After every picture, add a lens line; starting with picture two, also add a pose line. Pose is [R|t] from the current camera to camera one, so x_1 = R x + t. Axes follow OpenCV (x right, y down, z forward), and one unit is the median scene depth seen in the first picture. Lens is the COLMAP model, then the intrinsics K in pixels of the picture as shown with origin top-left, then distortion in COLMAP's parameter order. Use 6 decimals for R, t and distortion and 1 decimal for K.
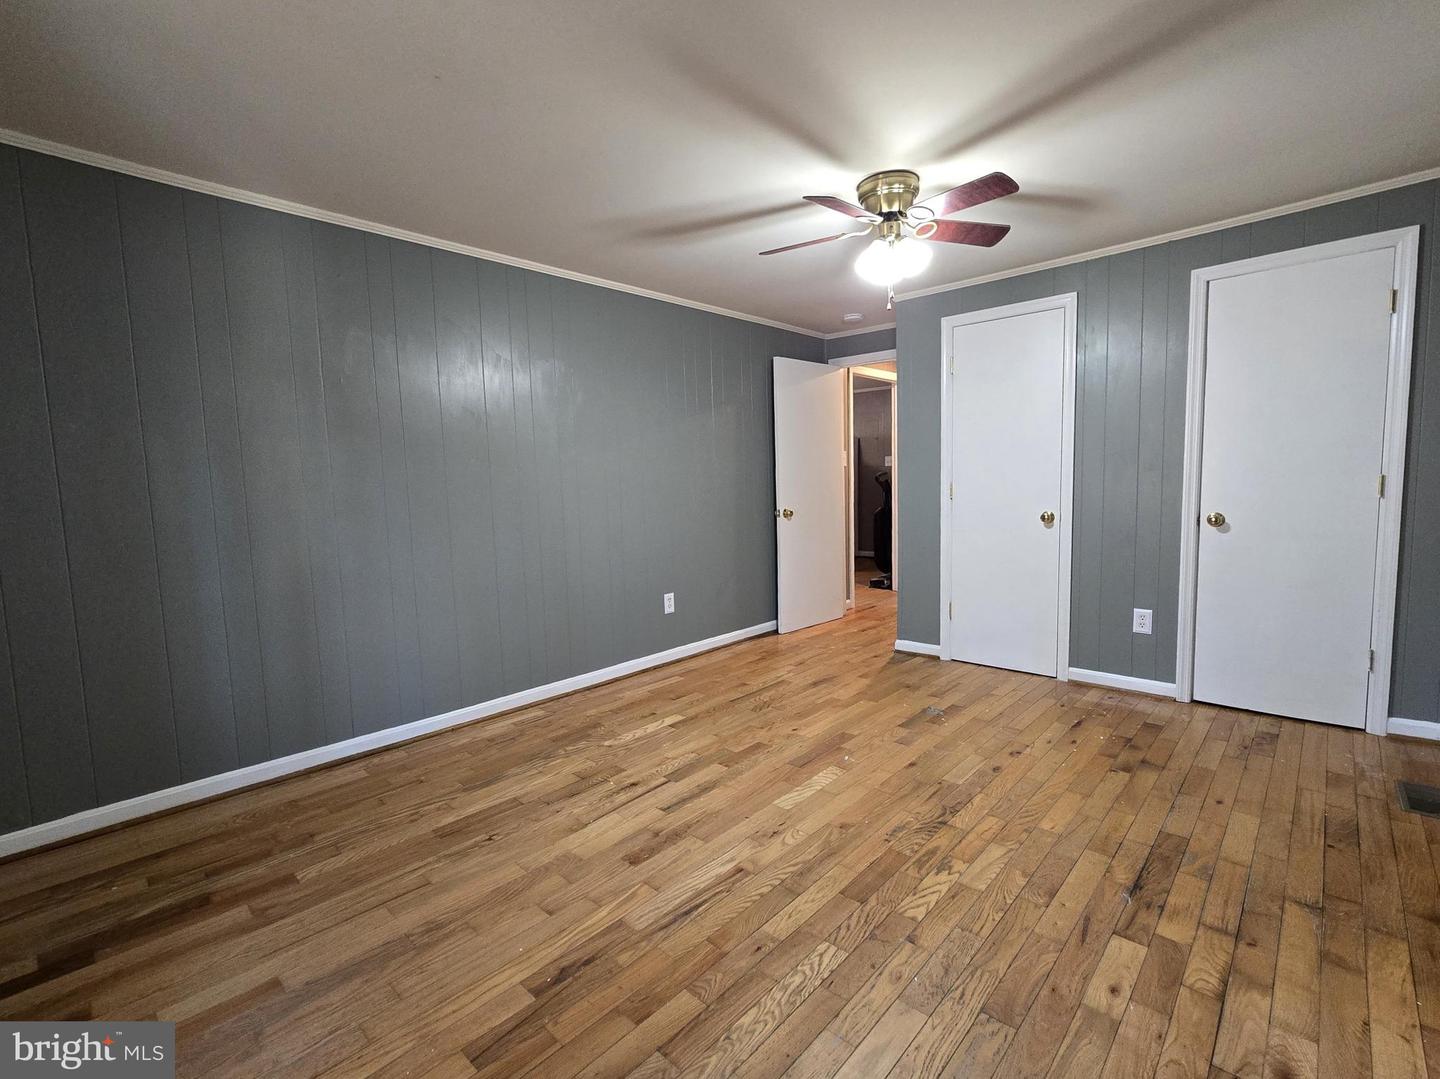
lens RADIAL K [[650.3, 0, 714.1], [0, 650.3, 544.1], [0, 0, 1]] dist [-0.004792, -0.000216]
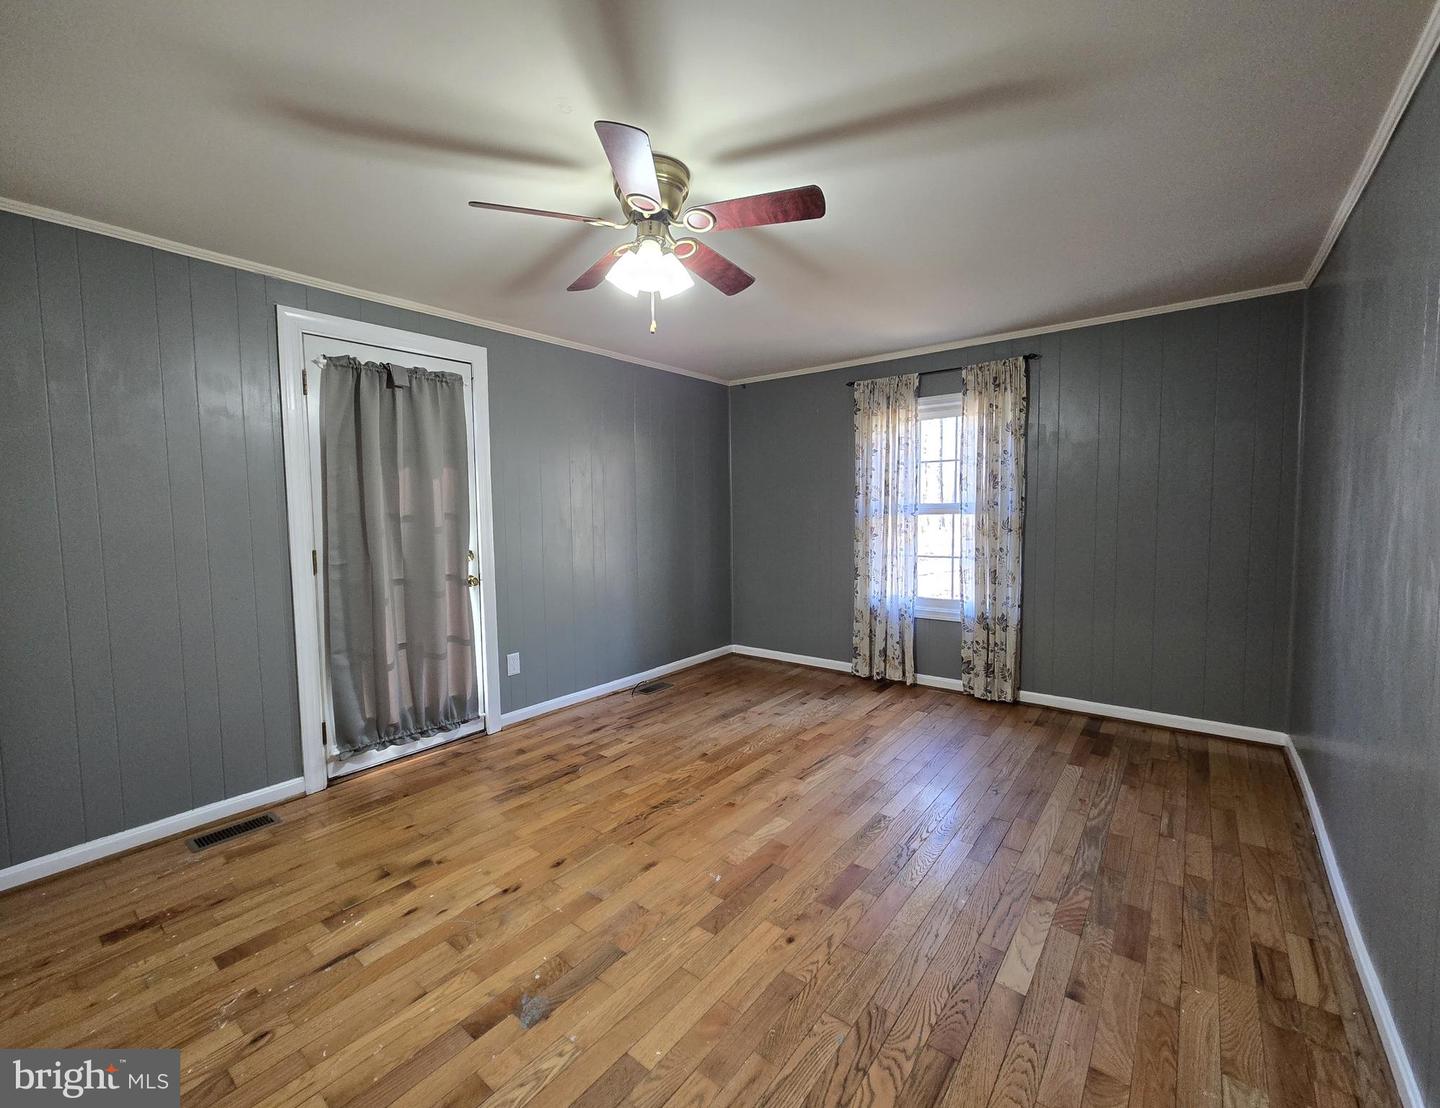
lens RADIAL K [[611.1, 0, 677.4], [0, 611.1, 548.4], [0, 0, 1]] dist [-0.000234, -0.000007]
pose [[-0.998118, 0.044969, -0.041693, 0.288584], [0.037514, 0.985585, 0.164969, -0.231638], [0.048510, 0.163094, -0.985417, 1.813603]]
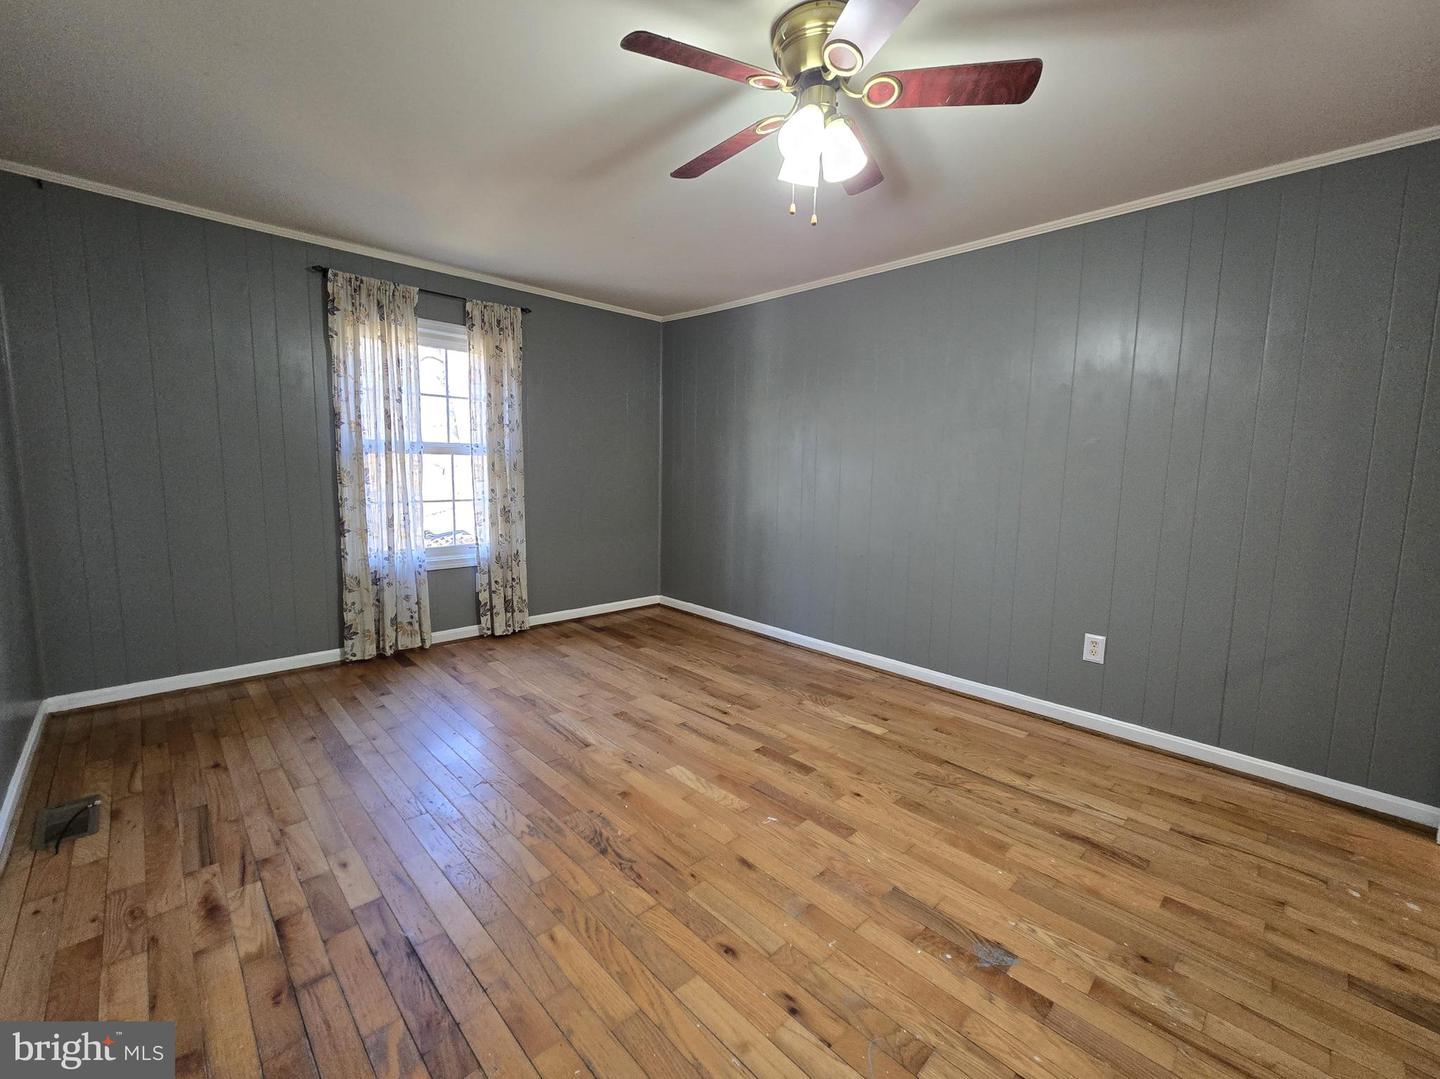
lens RADIAL K [[604.2, 0, 716.3], [0, 604.2, 536.5], [0, 0, 1]] dist [-0.001732, 0.000318]
pose [[-0.049968, 0.142082, -0.988593, 0.964626], [-0.119922, 0.981815, 0.147169, -0.127604], [0.991525, 0.125908, -0.032020, 0.972605]]
